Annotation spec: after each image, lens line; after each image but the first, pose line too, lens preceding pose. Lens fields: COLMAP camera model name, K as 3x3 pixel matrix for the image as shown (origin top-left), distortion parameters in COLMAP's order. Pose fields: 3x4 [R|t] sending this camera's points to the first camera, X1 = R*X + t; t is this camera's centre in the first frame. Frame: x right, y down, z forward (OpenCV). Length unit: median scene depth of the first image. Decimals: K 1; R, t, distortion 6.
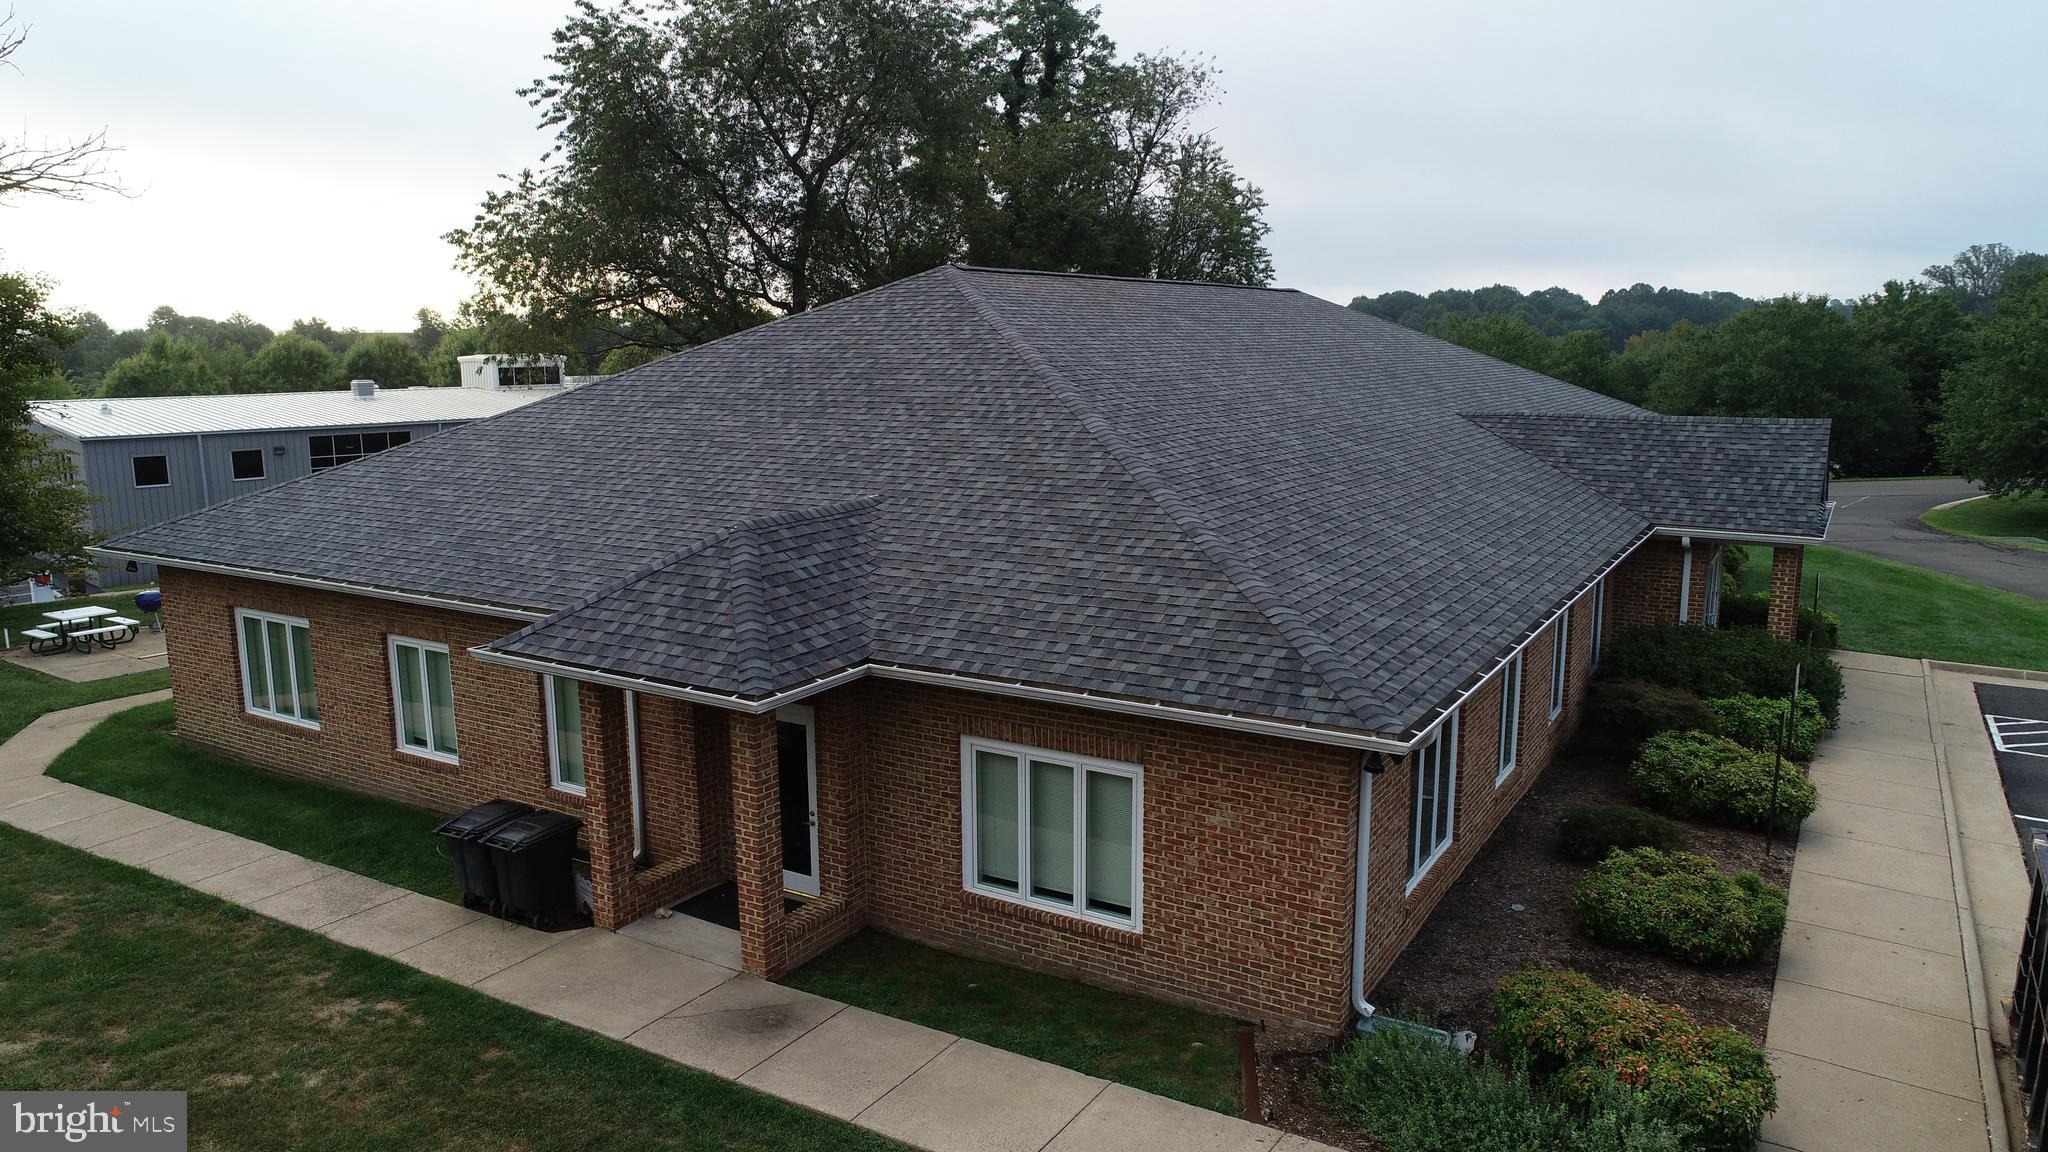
lens RADIAL K [[1359.2, 0, 1024.0], [0, 1359.2, 576.0], [0, 0, 1]] dist [-0.003124, 0.000397]
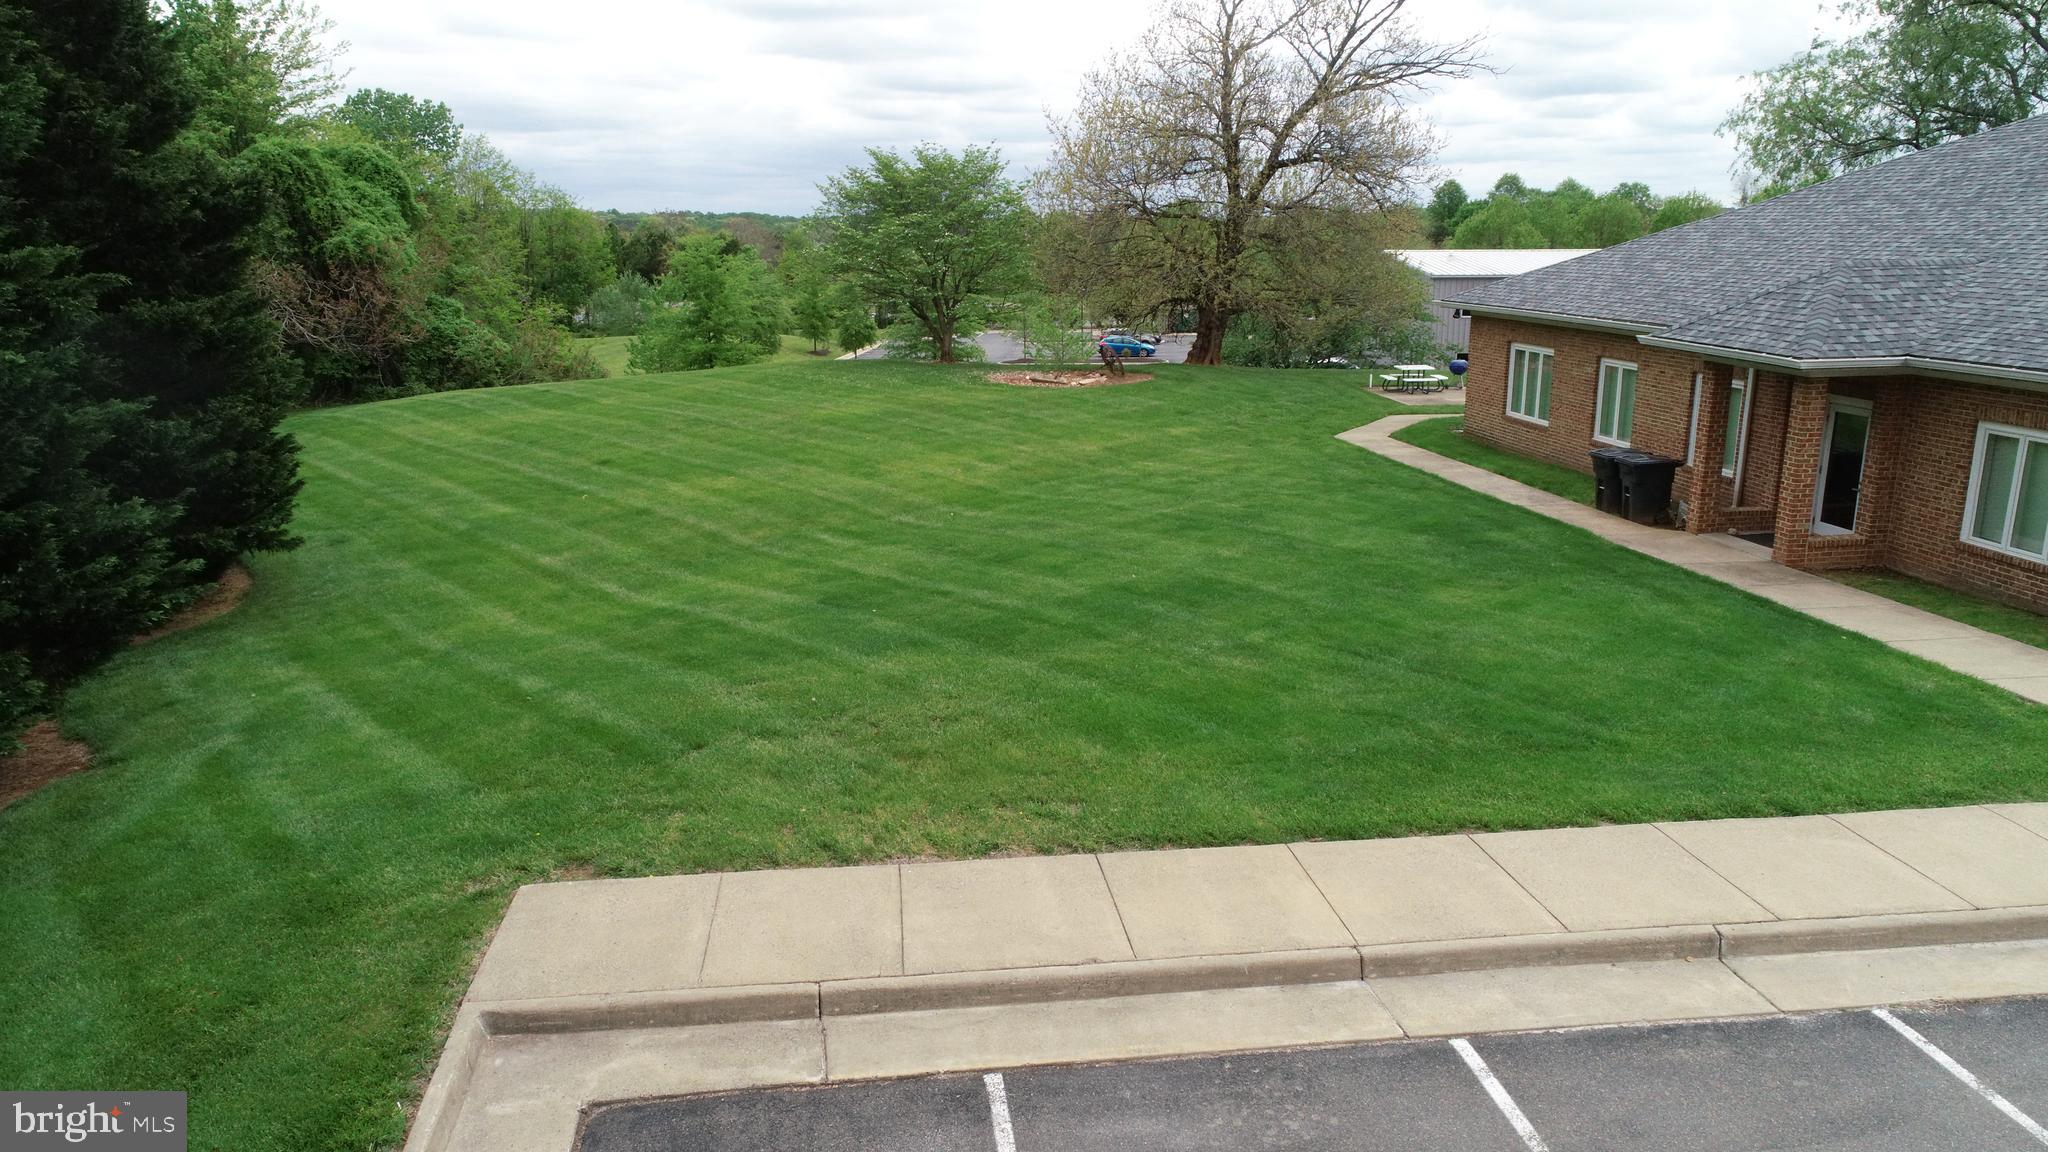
lens RADIAL K [[1359.2, 0, 1024.0], [0, 1359.2, 576.0], [0, 0, 1]] dist [-0.003124, 0.000397]
pose [[0.631586, 0.193912, -0.750664, 0.290077], [-0.128292, 0.981009, 0.145474, 0.142113], [0.764618, 0.004424, 0.644469, -0.431131]]
